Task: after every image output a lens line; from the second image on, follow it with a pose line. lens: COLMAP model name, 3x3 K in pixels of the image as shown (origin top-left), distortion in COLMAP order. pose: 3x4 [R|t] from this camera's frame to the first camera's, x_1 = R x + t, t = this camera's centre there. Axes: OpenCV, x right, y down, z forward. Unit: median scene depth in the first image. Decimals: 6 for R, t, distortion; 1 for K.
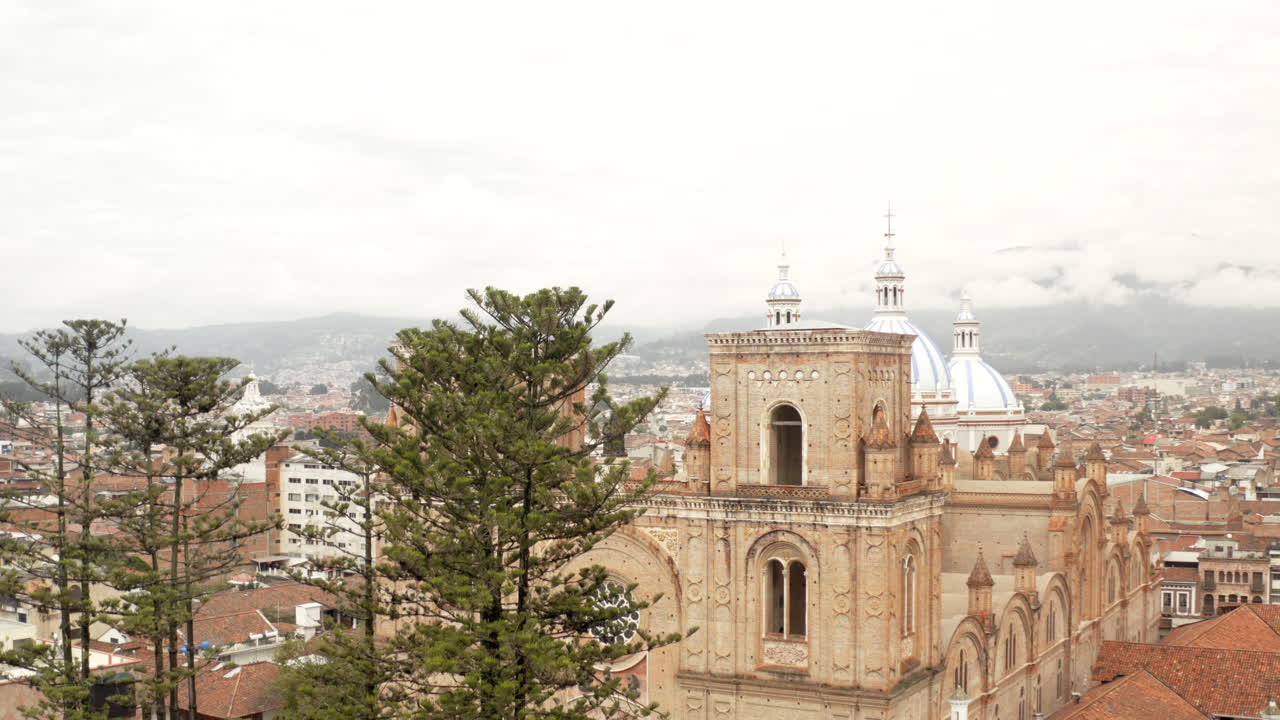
lens RADIAL K [[1449.3, 0, 638.7], [0, 1449.3, 361.3], [0, 0, 1]] dist [-0.185573, 0.000000]
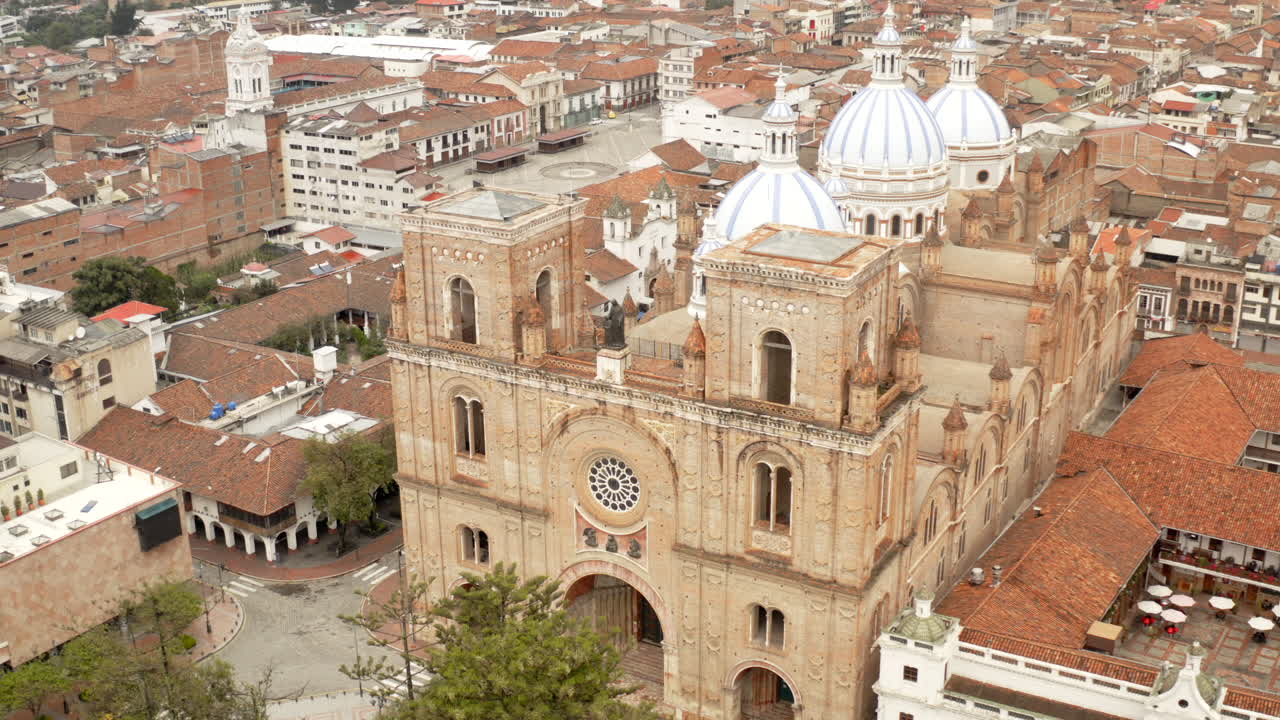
lens RADIAL K [[1449.3, 0, 638.8], [0, 1449.3, 362.0], [0, 0, 1]] dist [-0.185573, 0.000000]
pose [[0.999964, -0.008371, 0.001288, -0.000833], [0.007353, 0.933503, 0.358495, -0.314998], [-0.004203, -0.358473, 0.933531, 0.005307]]
